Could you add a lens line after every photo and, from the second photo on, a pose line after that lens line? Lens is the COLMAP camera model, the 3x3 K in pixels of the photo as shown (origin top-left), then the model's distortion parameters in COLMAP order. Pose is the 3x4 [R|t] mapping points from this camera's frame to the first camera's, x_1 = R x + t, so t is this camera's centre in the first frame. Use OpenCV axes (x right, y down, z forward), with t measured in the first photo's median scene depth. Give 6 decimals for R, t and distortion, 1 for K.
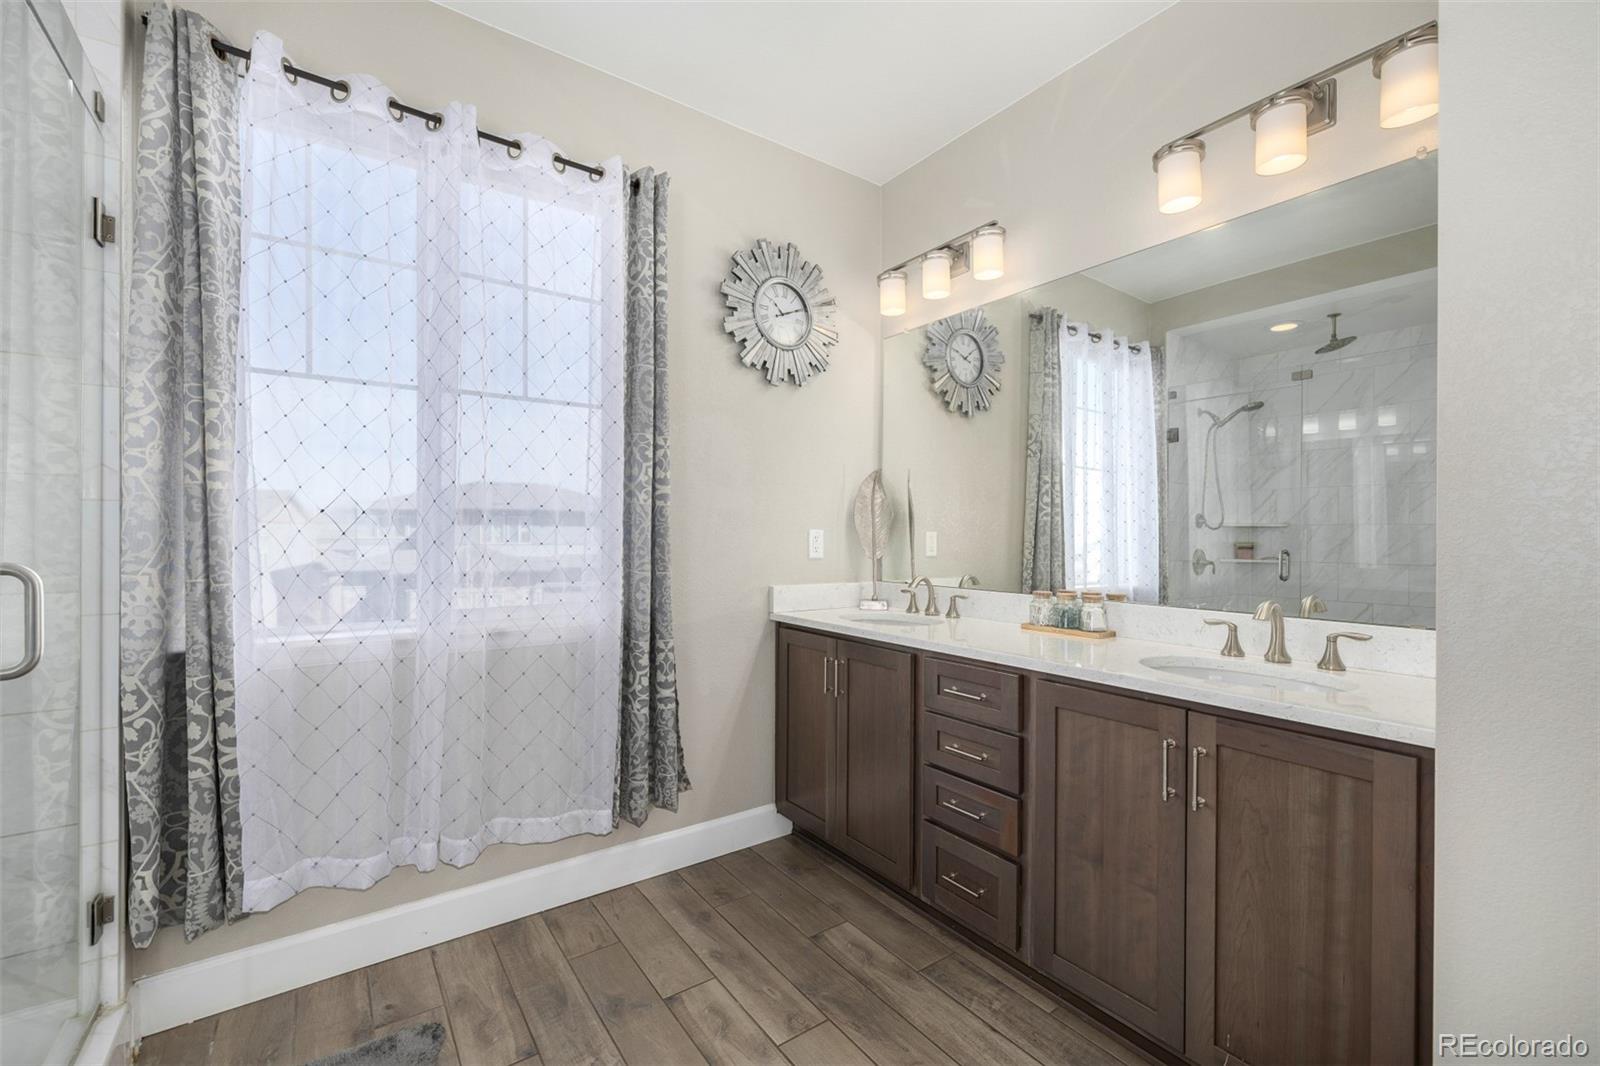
lens RADIAL K [[663.7, 0, 798.1], [0, 663.7, 537.7], [0, 0, 1]] dist [-0.007651, 0.001925]
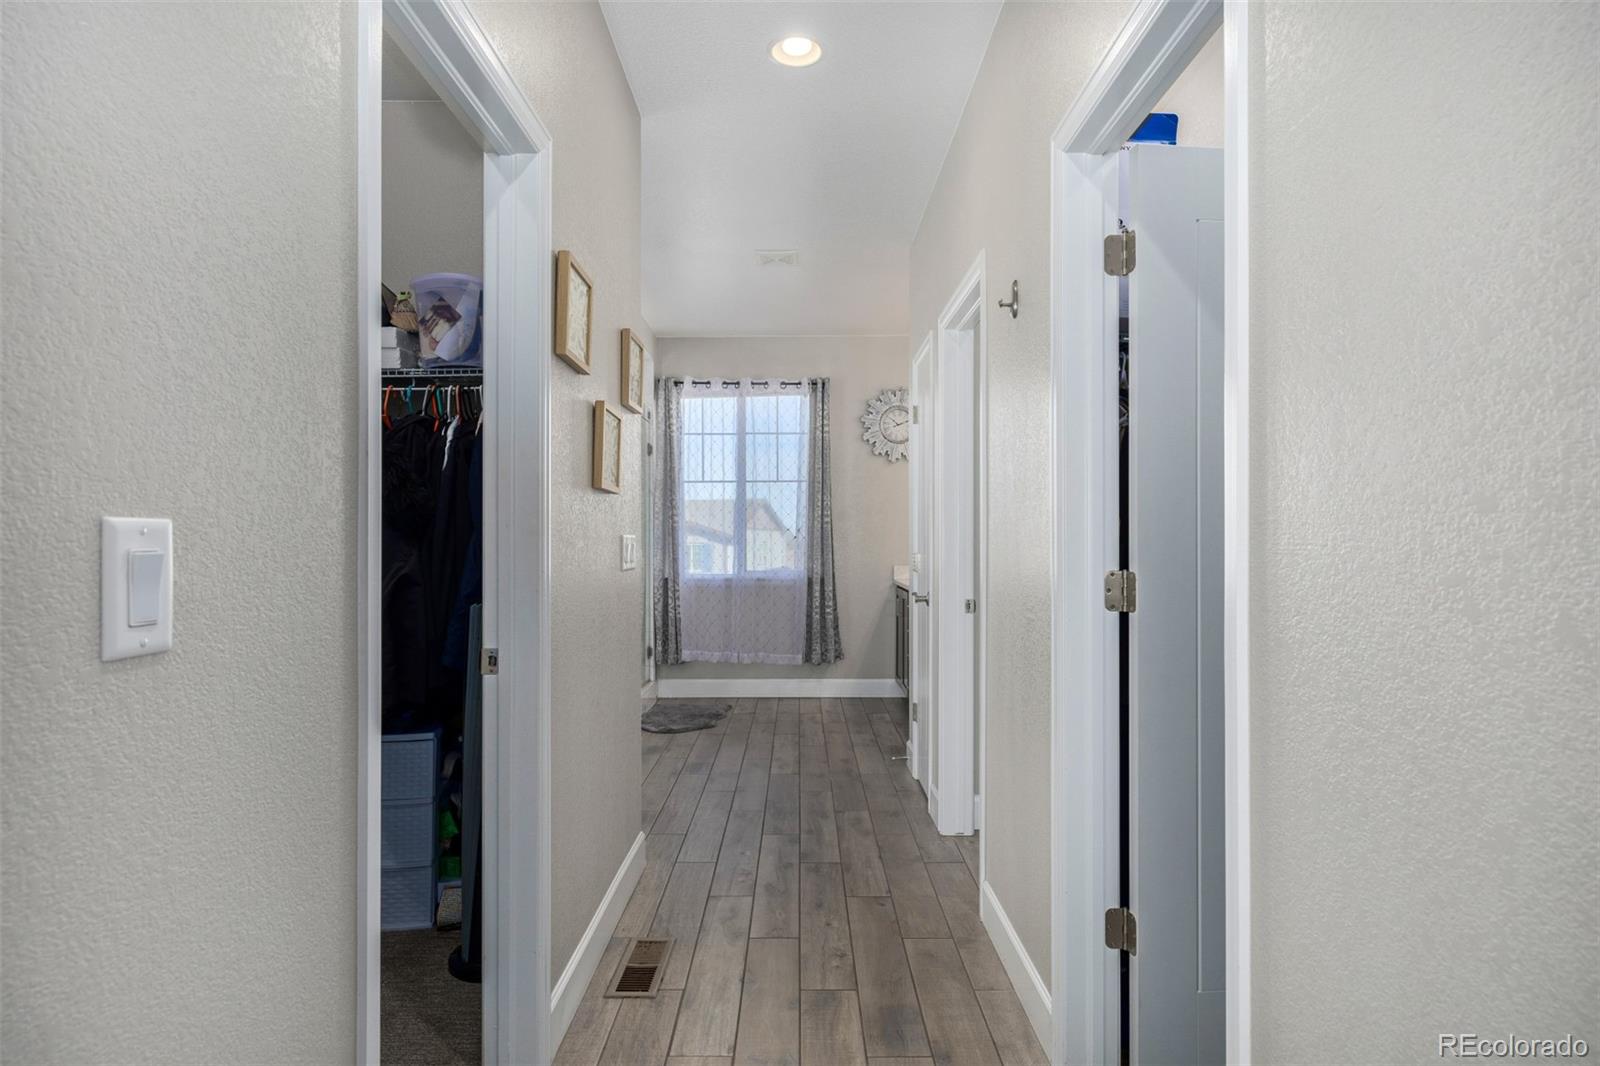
lens RADIAL K [[973.9, 0, 807.2], [0, 973.9, 532.8], [0, 0, 1]] dist [-0.001843, -0.000051]
pose [[0.811293, -0.004456, -0.584623, 2.337523], [0.002472, 0.999988, -0.004191, -0.019396], [0.584635, 0.001955, 0.811294, -2.394616]]
